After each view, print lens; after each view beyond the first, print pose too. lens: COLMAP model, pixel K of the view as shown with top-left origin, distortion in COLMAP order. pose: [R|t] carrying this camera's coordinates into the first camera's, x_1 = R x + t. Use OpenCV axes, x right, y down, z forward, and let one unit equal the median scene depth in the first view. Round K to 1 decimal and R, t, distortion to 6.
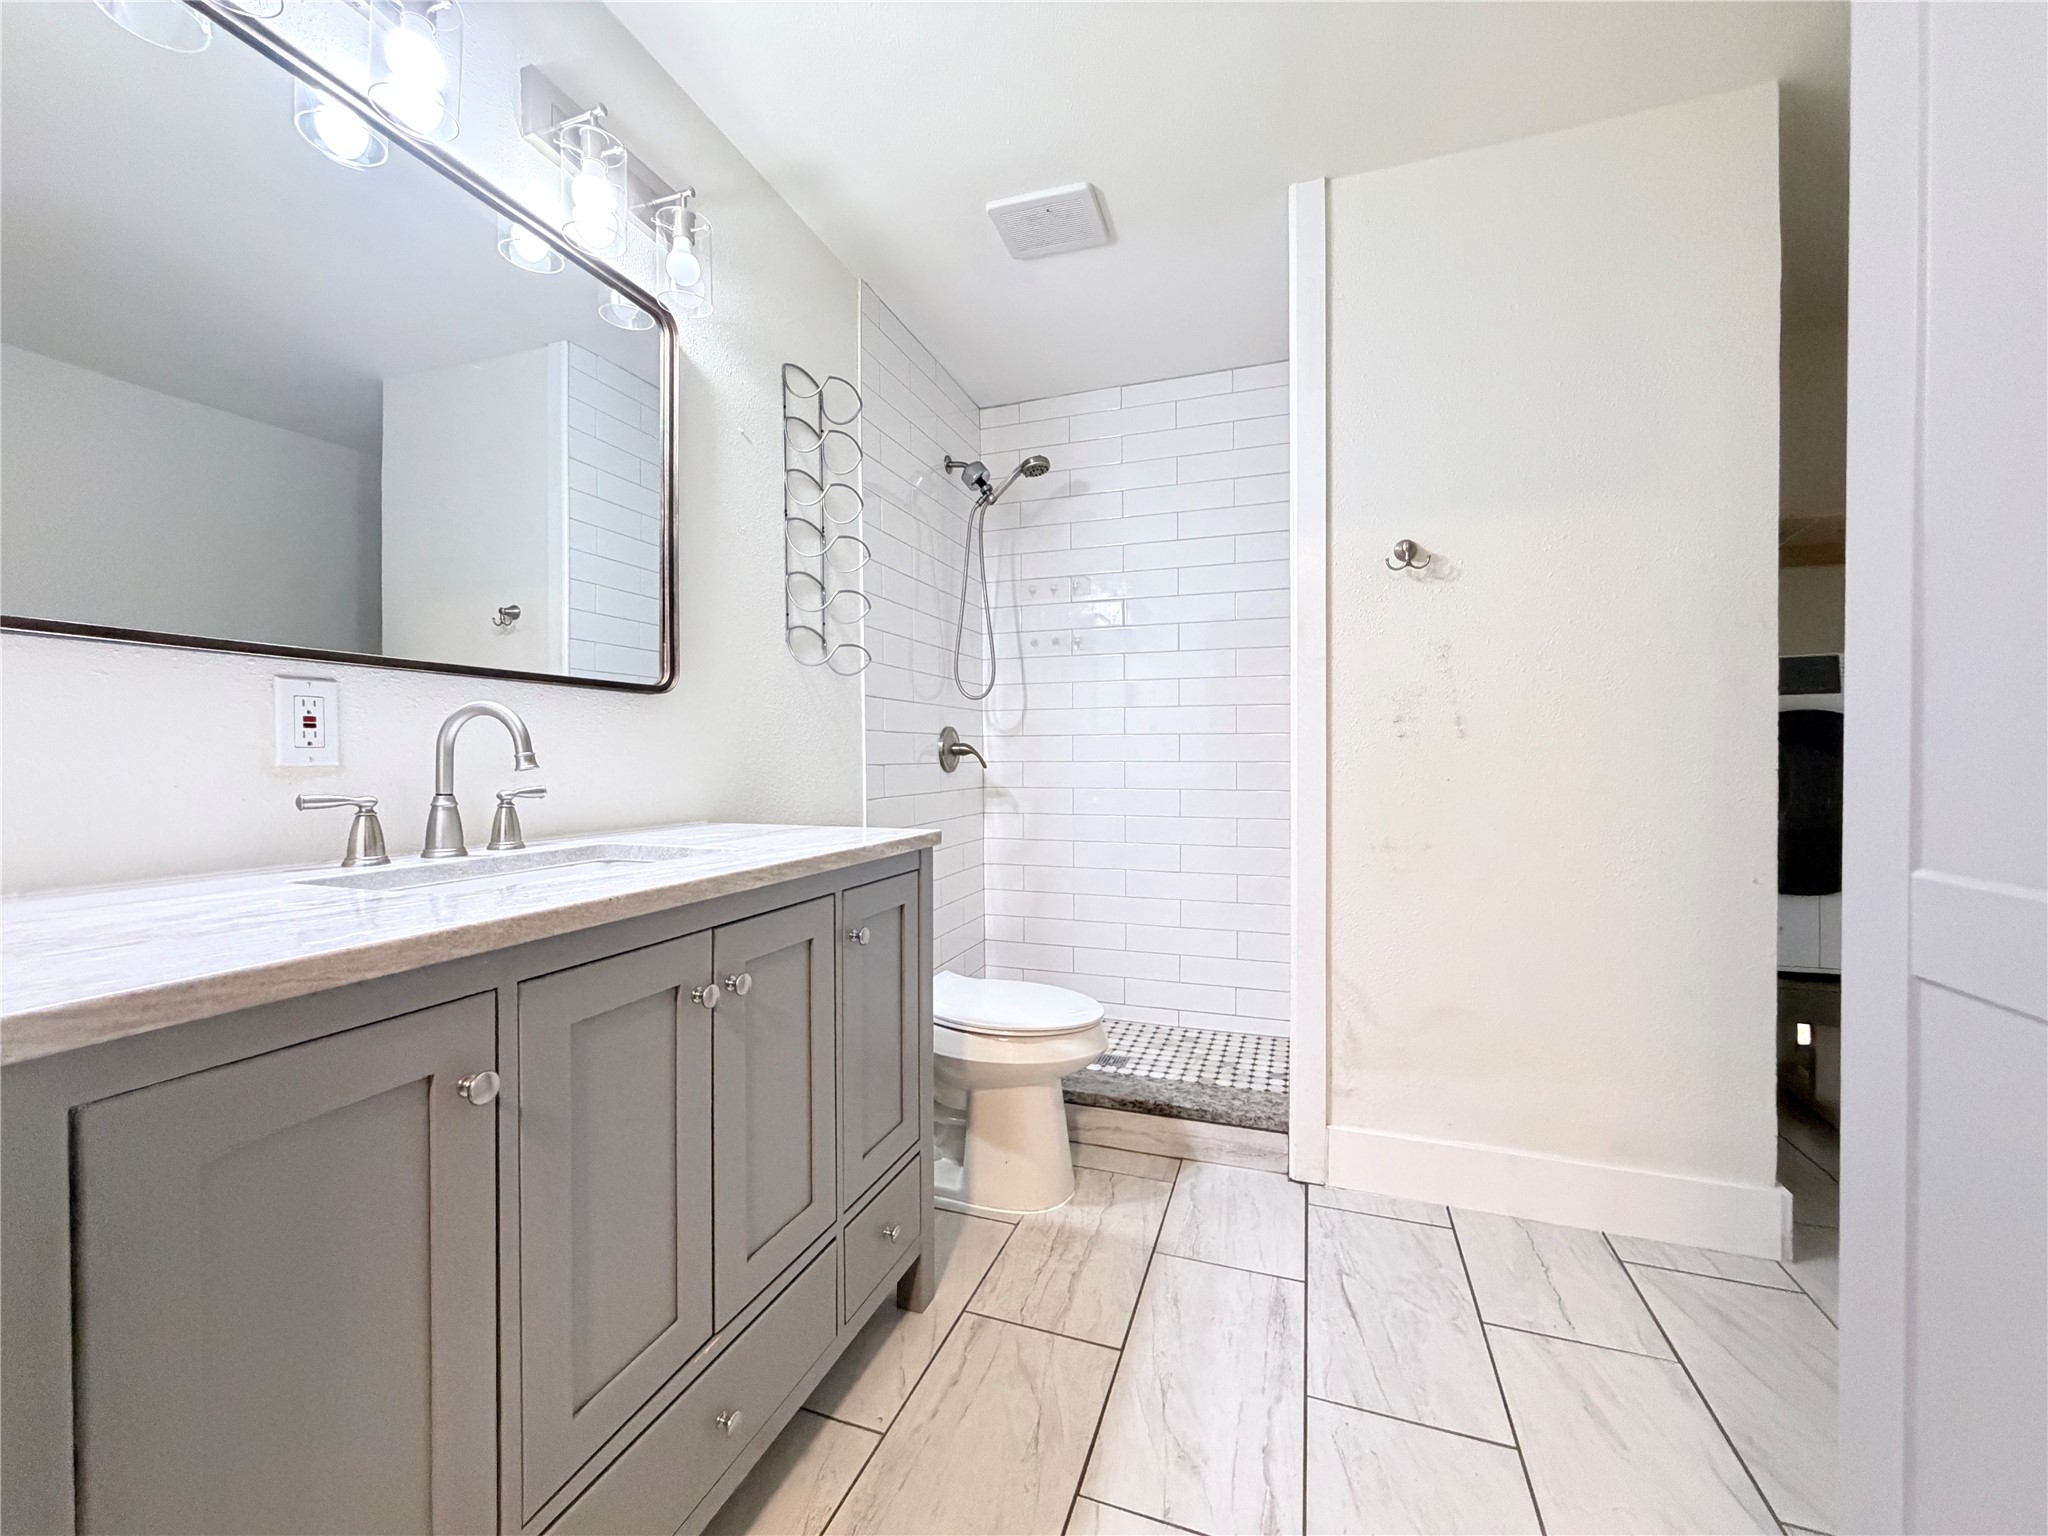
lens RADIAL K [[818.7, 0, 1020.7], [0, 818.7, 764.9], [0, 0, 1]] dist [-0.000191, -0.000212]
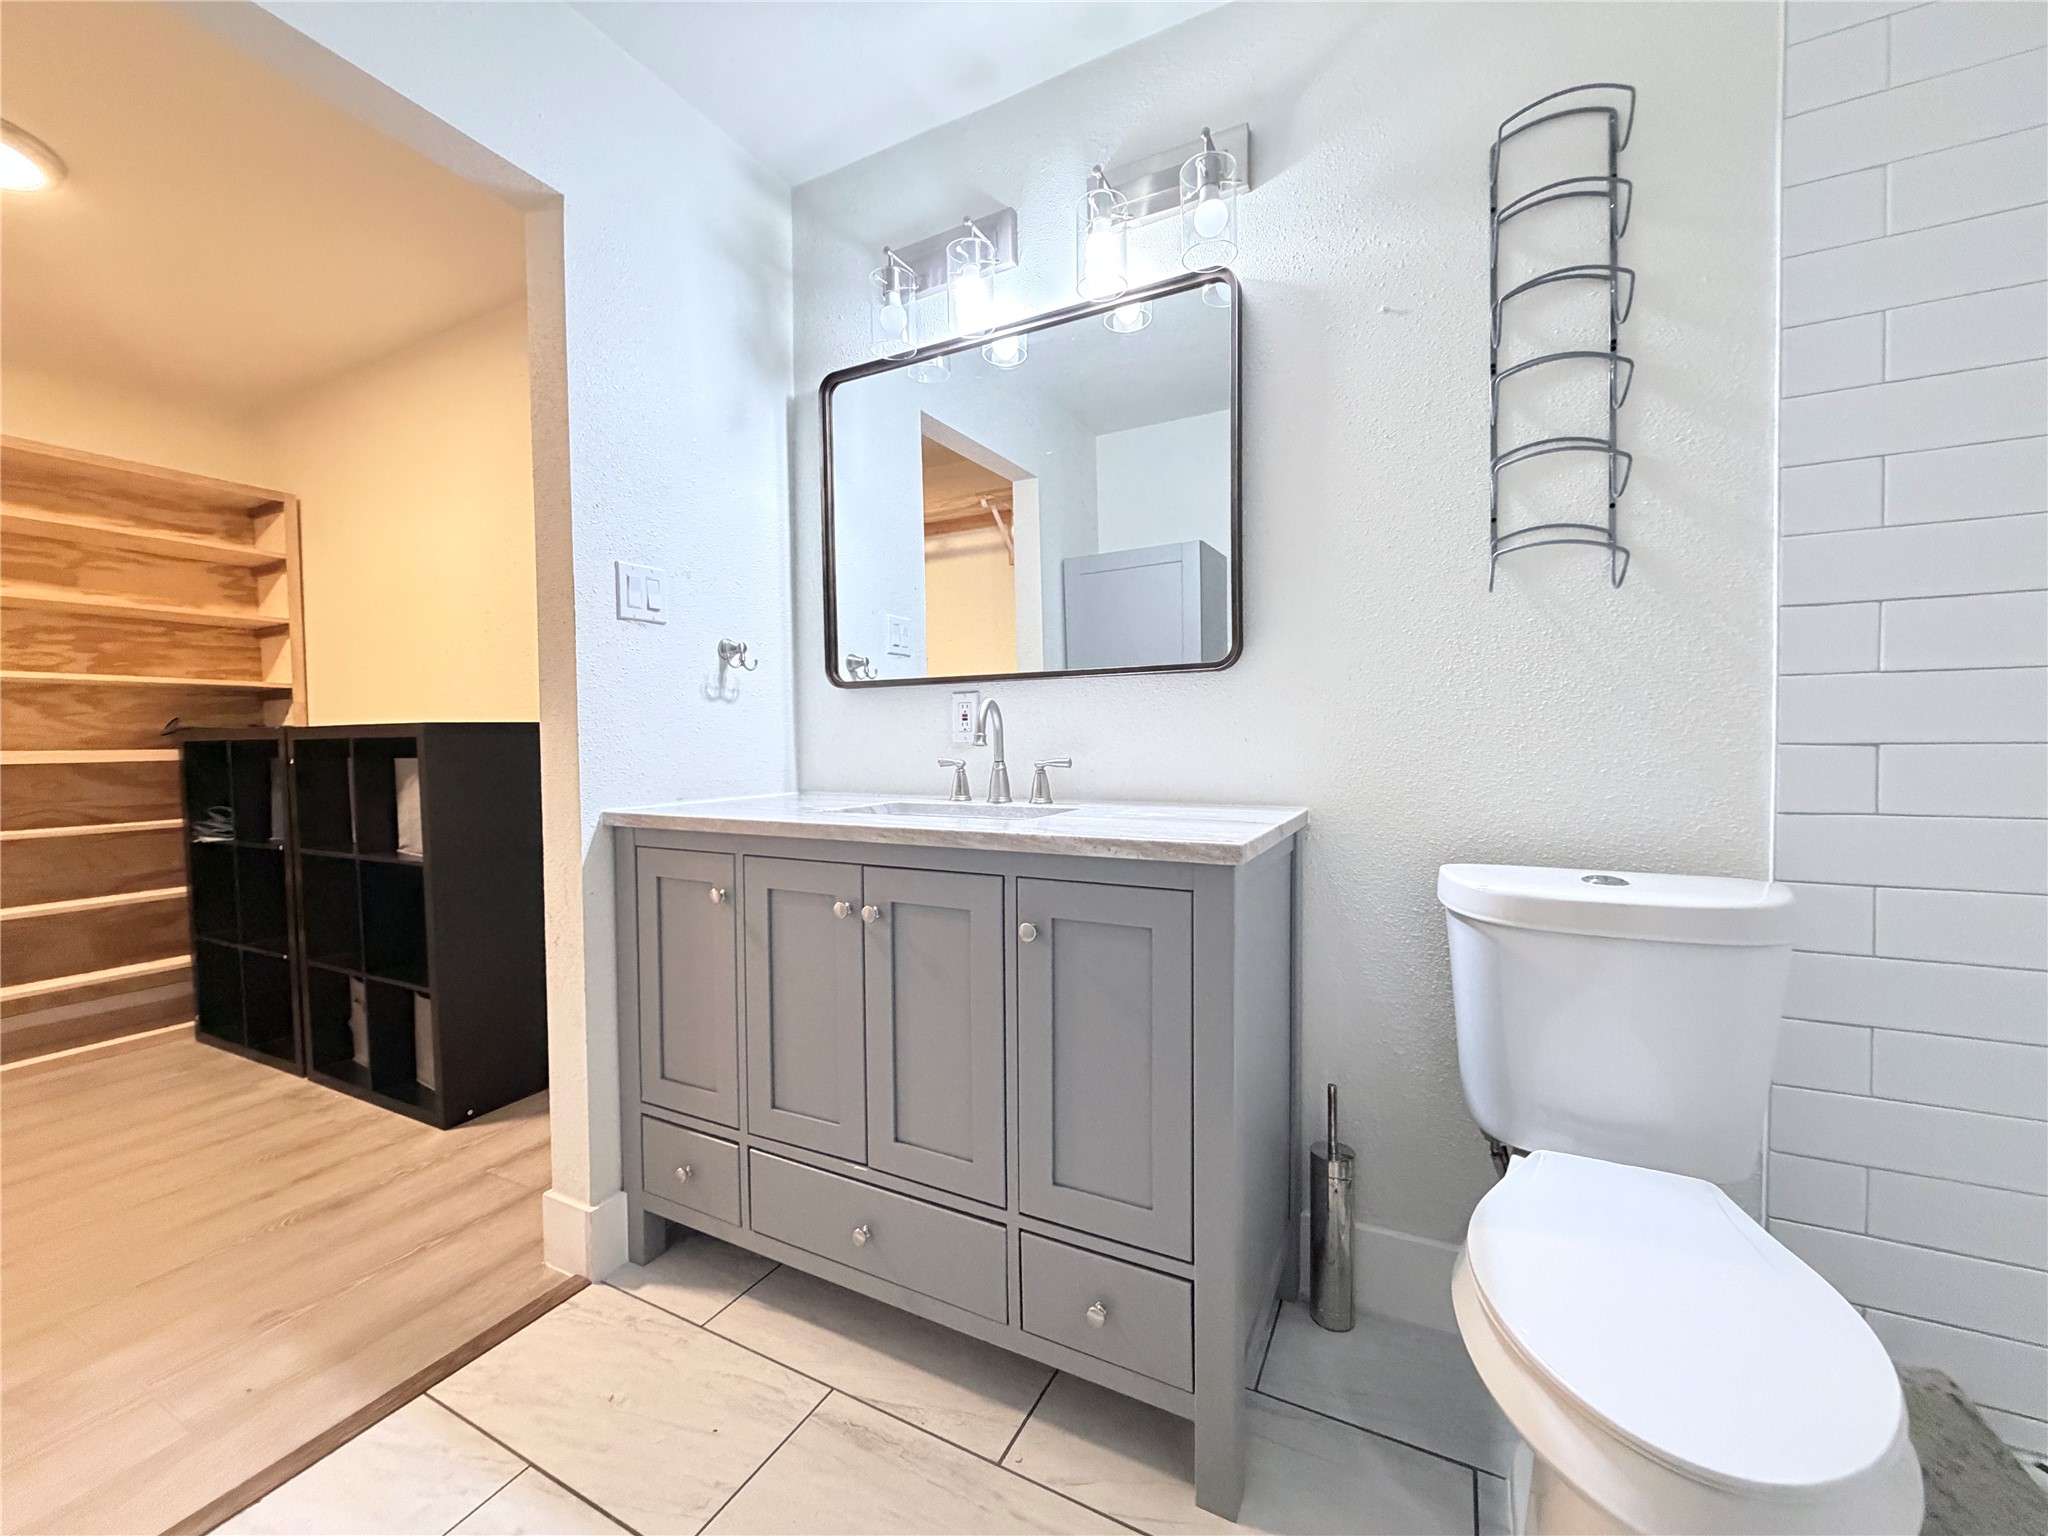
lens RADIAL K [[818.7, 0, 1020.7], [0, 818.7, 764.9], [0, 0, 1]] dist [-0.000191, -0.000212]
pose [[-0.144072, 0.032645, -0.989029, 0.726802], [0.000222, 0.999457, 0.032957, -0.006591], [0.989567, 0.004529, -0.144001, 1.162436]]
